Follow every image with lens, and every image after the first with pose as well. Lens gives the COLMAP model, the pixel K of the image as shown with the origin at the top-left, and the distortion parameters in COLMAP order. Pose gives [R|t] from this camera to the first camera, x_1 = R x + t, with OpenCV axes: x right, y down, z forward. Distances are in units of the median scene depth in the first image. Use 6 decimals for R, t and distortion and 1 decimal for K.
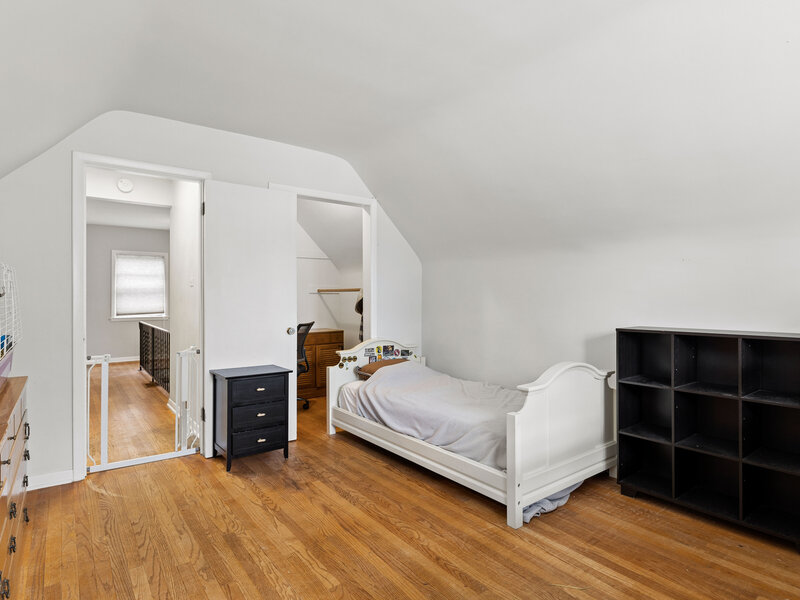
lens RADIAL K [[449.5, 0, 400.4], [0, 449.5, 297.7], [0, 0, 1]] dist [-0.000313, -0.000216]
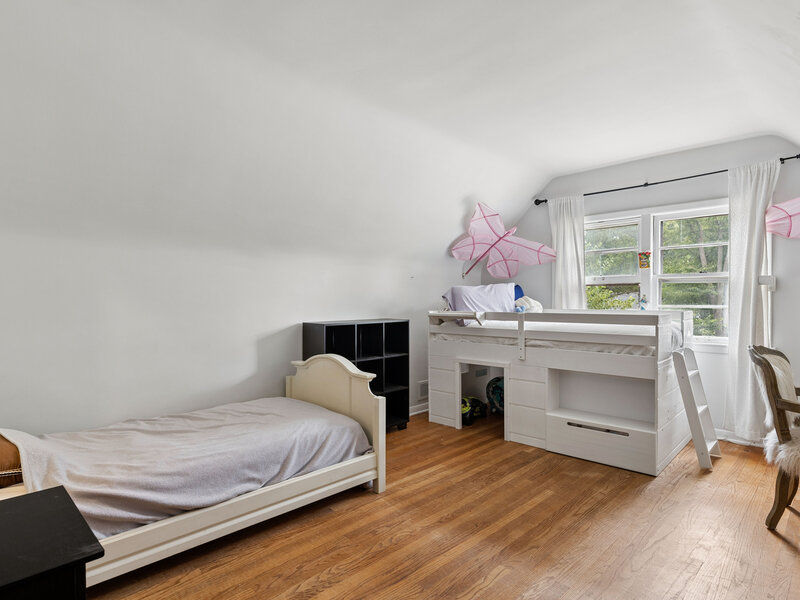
lens RADIAL K [[449.5, 0, 400.2], [0, 449.5, 301.3], [0, 0, 1]] dist [-0.000313, -0.000216]
pose [[-0.137035, -0.003472, 0.990560, -0.971609], [-0.001323, 0.999994, 0.003322, -0.001667], [-0.990565, -0.000855, -0.137039, 1.151510]]
